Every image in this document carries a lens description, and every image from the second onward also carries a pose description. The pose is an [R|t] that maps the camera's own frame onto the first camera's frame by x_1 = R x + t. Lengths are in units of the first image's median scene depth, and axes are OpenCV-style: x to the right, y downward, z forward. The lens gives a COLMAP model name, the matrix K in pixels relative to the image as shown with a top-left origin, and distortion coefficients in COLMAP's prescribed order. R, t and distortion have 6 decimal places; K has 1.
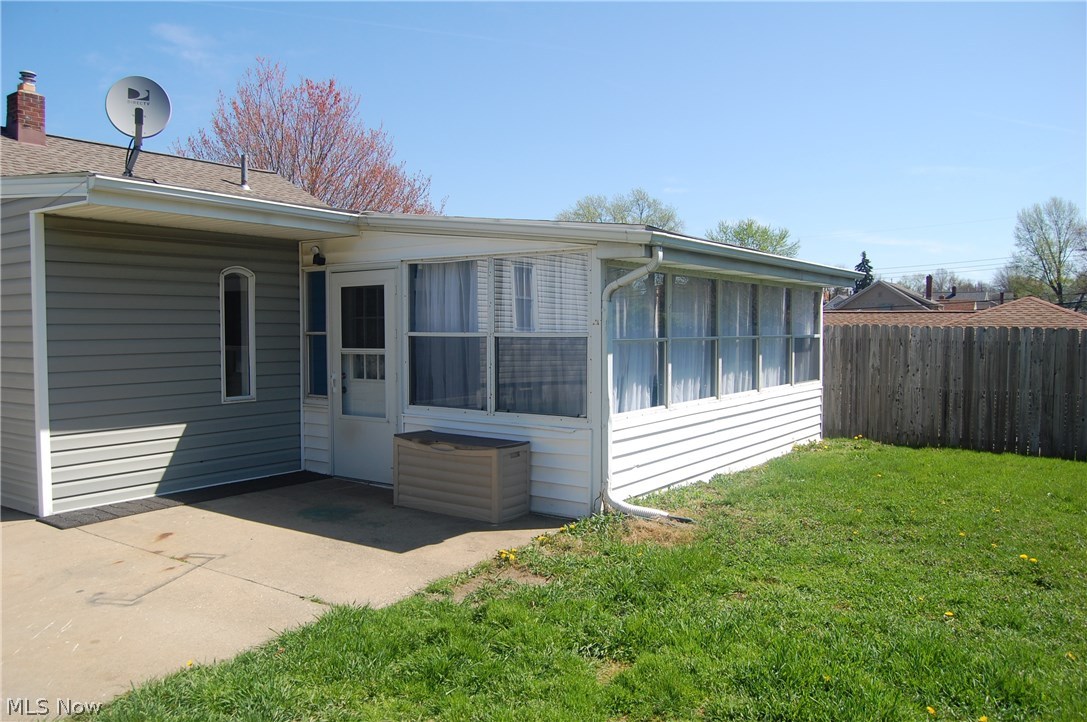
lens RADIAL K [[844.9, 0, 540.4], [0, 844.9, 363.0], [0, 0, 1]] dist [-0.081861, 0.016424]
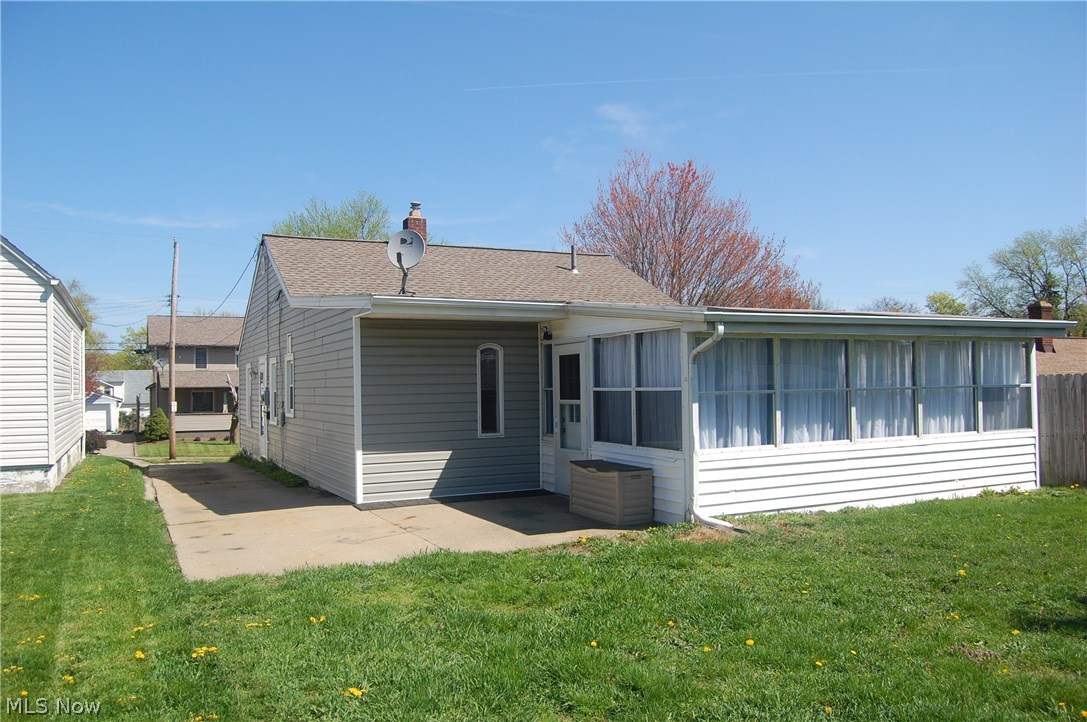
lens RADIAL K [[844.9, 0, 548.7], [0, 844.9, 364.4], [0, 0, 1]] dist [-0.081861, 0.016424]
pose [[0.876499, -0.024301, -0.480789, 0.440439], [-0.004968, 0.998215, -0.059510, 0.007627], [0.481377, 0.054549, 0.874814, -0.236077]]
